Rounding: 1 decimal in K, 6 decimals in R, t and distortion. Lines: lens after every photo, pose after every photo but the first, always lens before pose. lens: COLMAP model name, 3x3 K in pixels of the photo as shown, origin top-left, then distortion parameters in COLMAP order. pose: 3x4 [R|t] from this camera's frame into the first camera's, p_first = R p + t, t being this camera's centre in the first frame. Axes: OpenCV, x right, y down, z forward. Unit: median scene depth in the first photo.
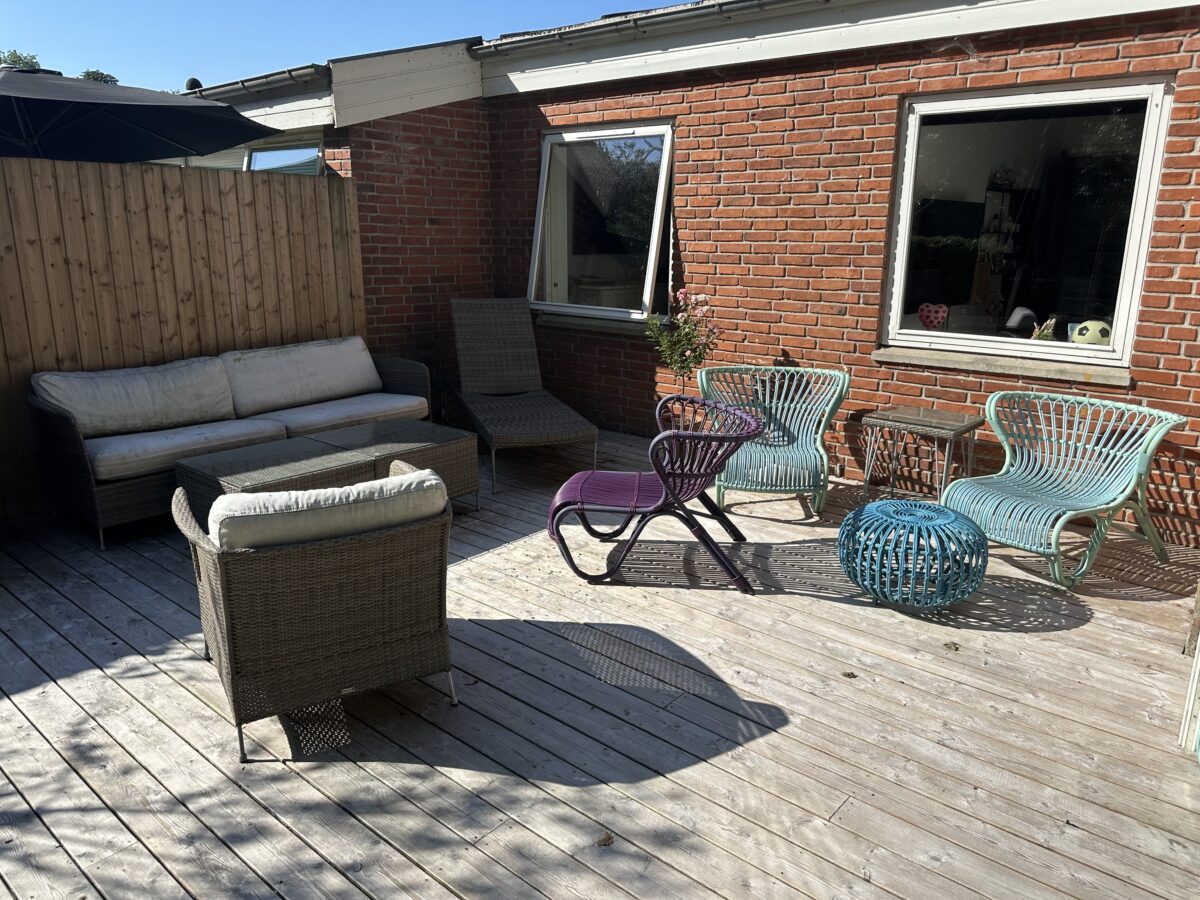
lens RADIAL K [[857.7, 0, 600.0], [0, 857.7, 450.0], [0, 0, 1]] dist [0.002580, -0.000982]
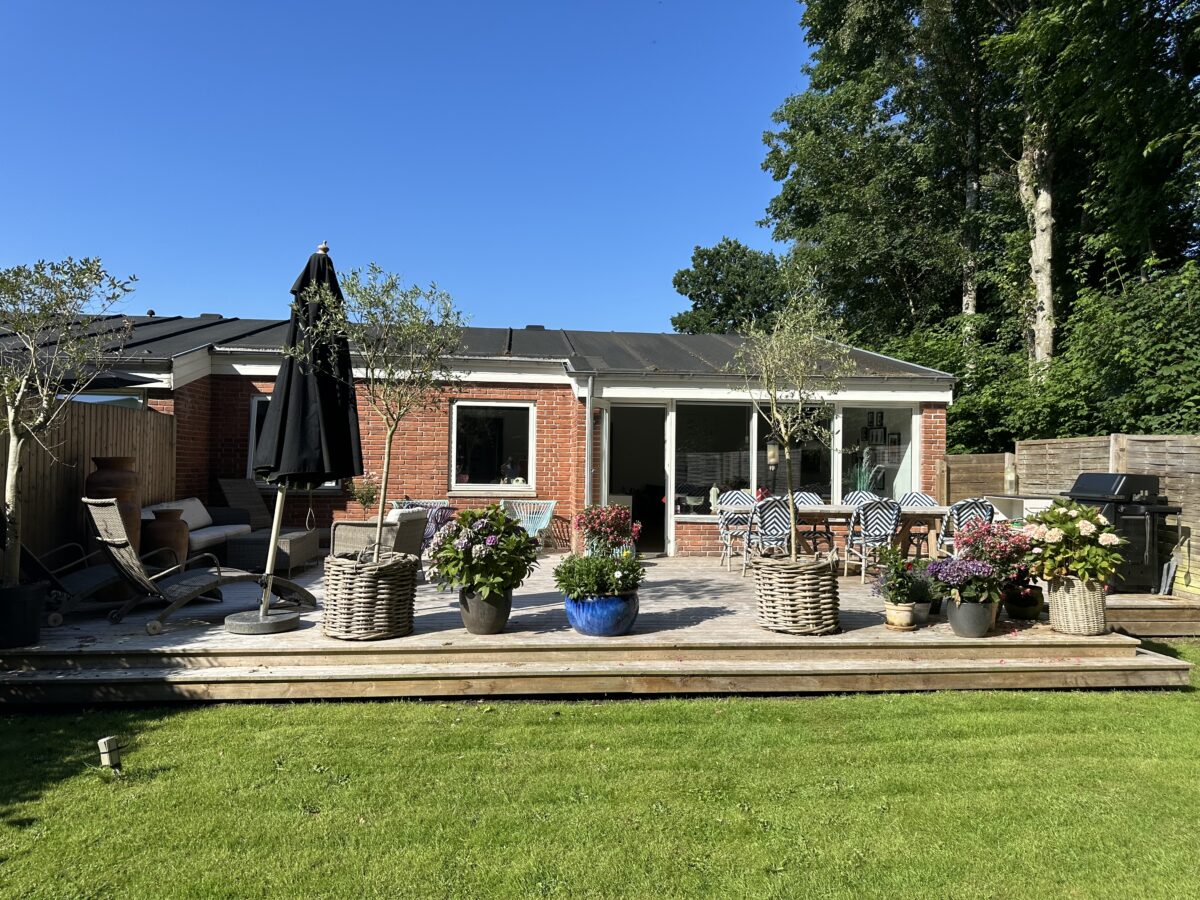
lens RADIAL K [[857.7, 0, 600.0], [0, 857.7, 450.0], [0, 0, 1]] dist [0.002580, -0.000982]
pose [[0.706868, 0.013878, 0.707209, -1.152195], [0.168956, 0.967555, -0.187861, 0.314154], [-0.686871, 0.252280, 0.681589, -1.060571]]
